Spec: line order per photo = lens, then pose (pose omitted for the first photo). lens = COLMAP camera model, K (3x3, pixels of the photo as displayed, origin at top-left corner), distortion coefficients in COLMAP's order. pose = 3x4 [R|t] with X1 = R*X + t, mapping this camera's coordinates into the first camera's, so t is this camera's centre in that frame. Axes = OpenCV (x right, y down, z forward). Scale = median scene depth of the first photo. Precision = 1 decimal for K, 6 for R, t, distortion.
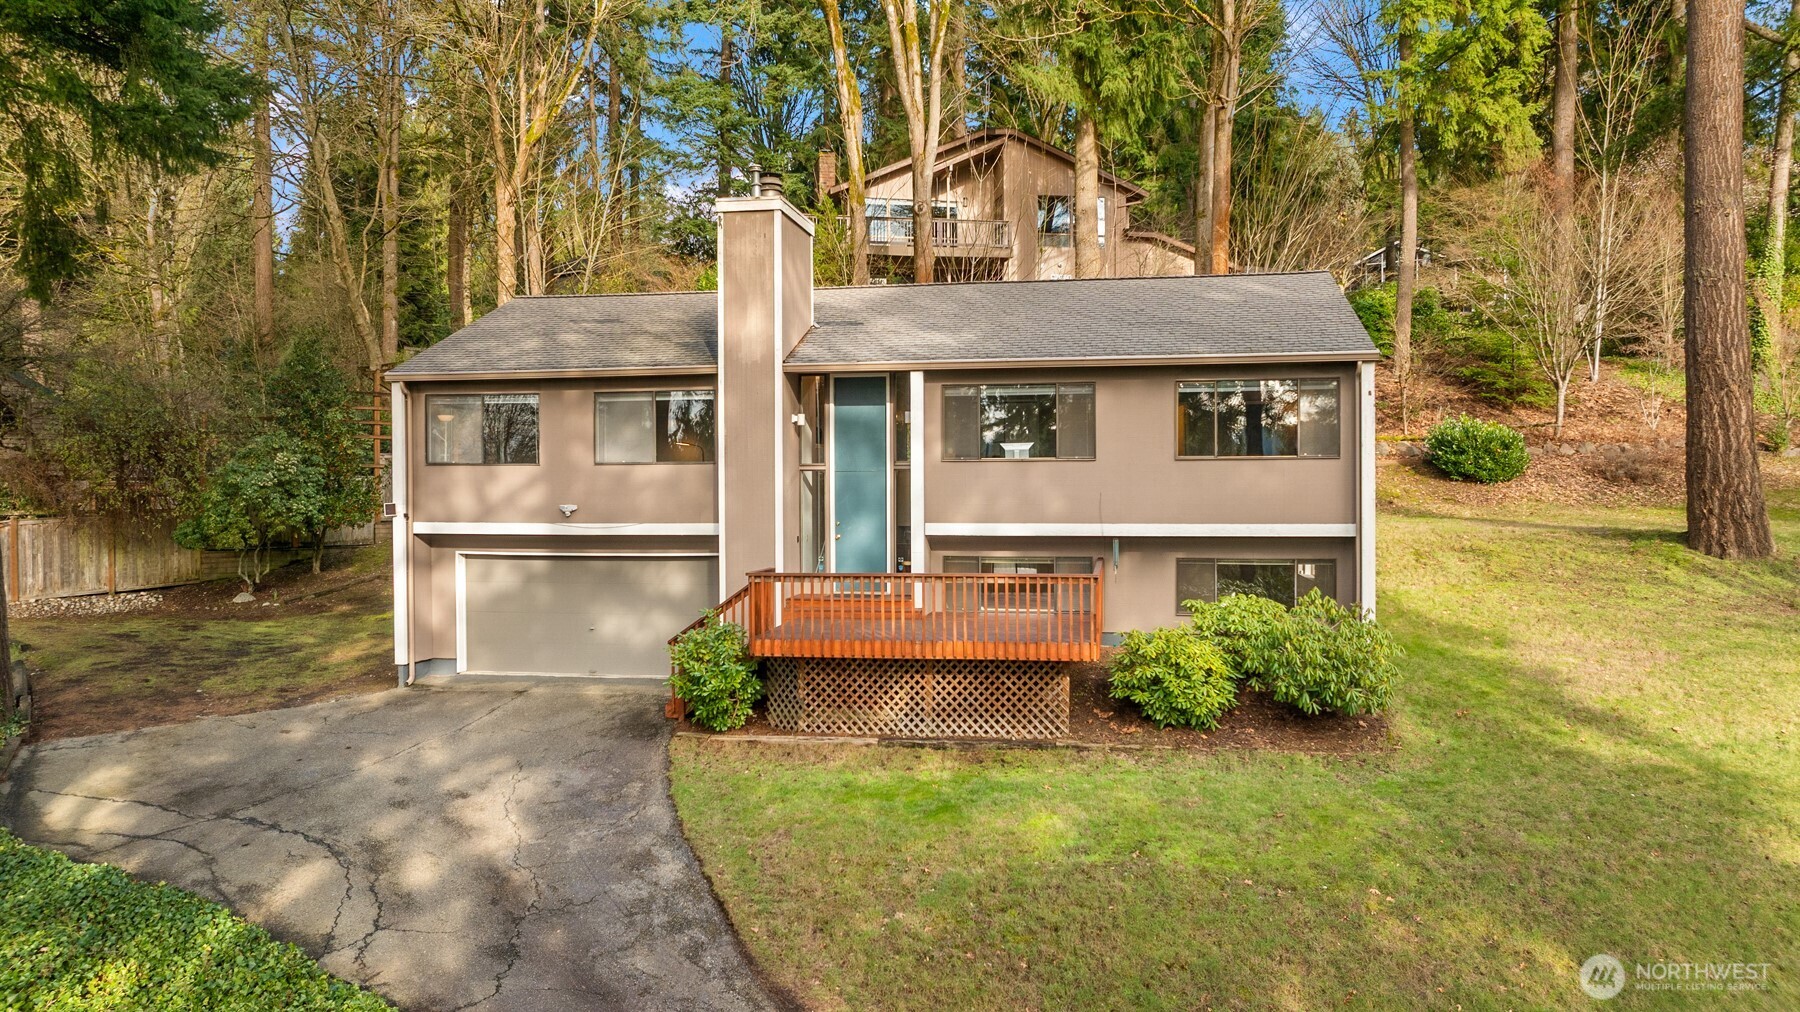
lens RADIAL K [[1259.6, 0, 900.0], [0, 1259.6, 506.0], [0, 0, 1]] dist [-0.040806, 0.062140]
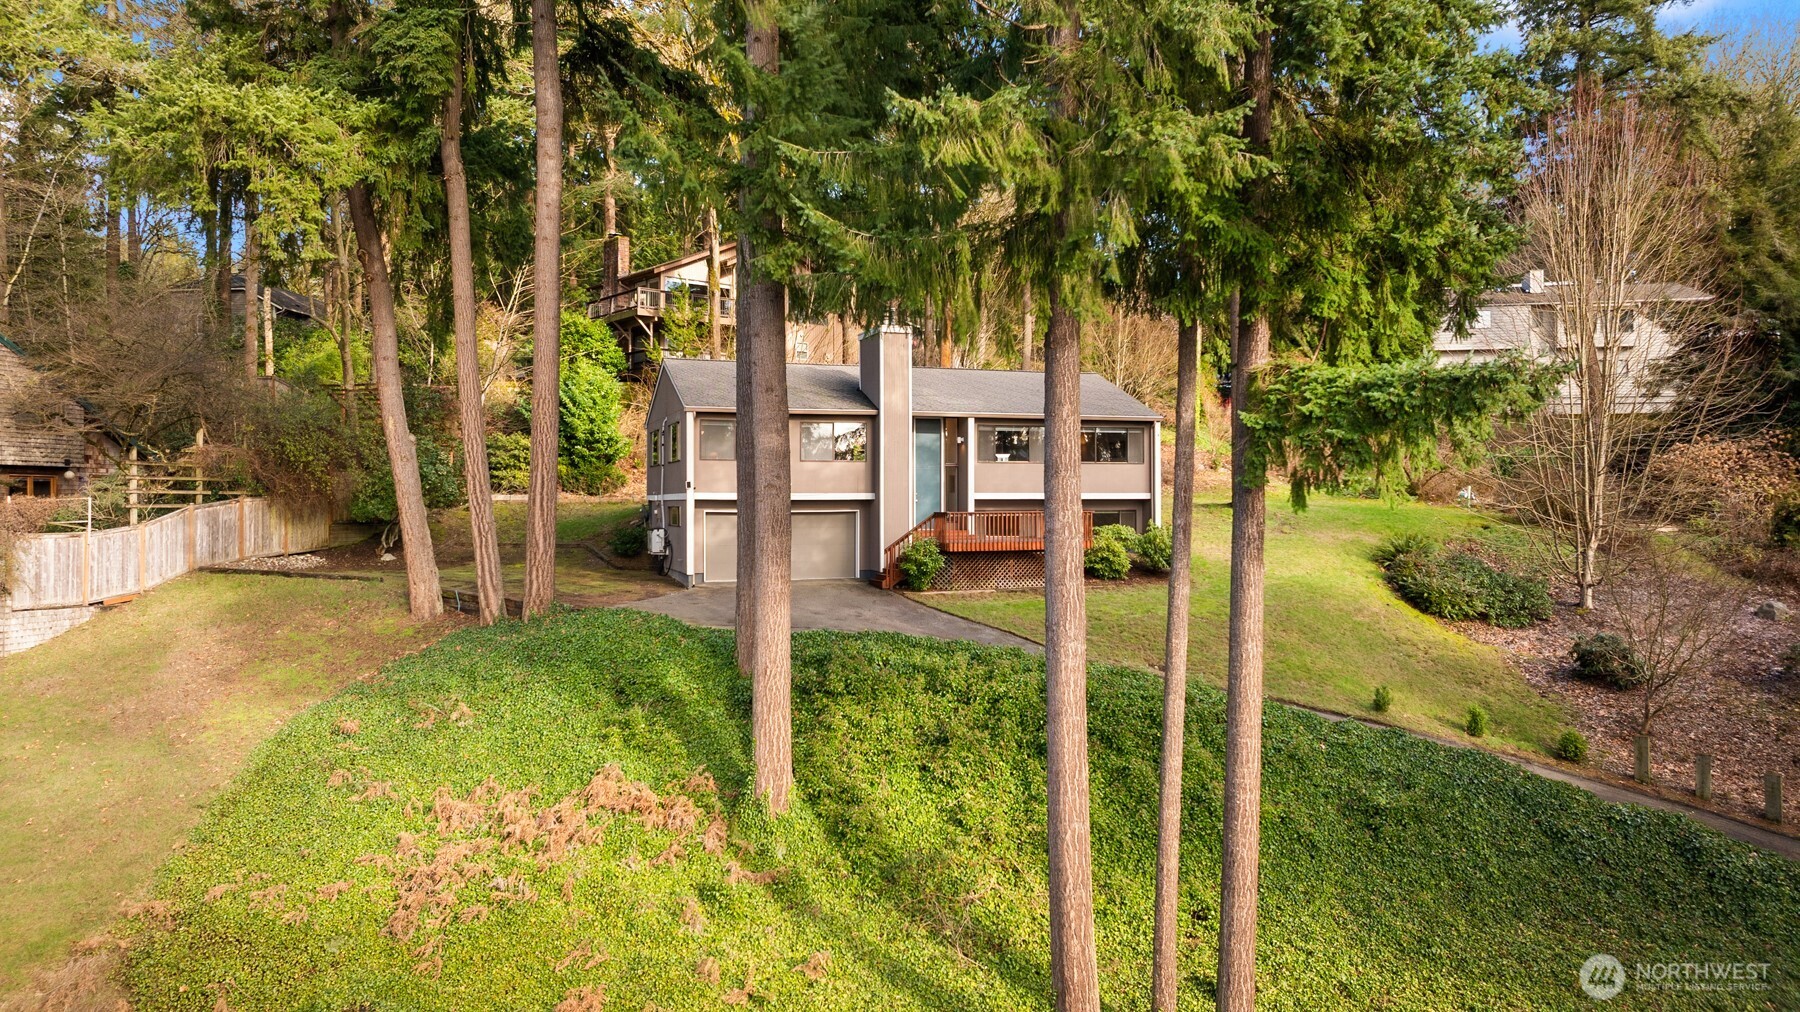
lens RADIAL K [[1249.7, 0, 900.0], [0, 1249.7, 506.0], [0, 0, 1]] dist [-0.007344, -0.002086]
pose [[0.881906, -0.000804, 0.471425, -0.970256], [0.007056, 0.999909, -0.011493, 0.053832], [-0.471373, 0.013463, 0.881831, -0.676690]]
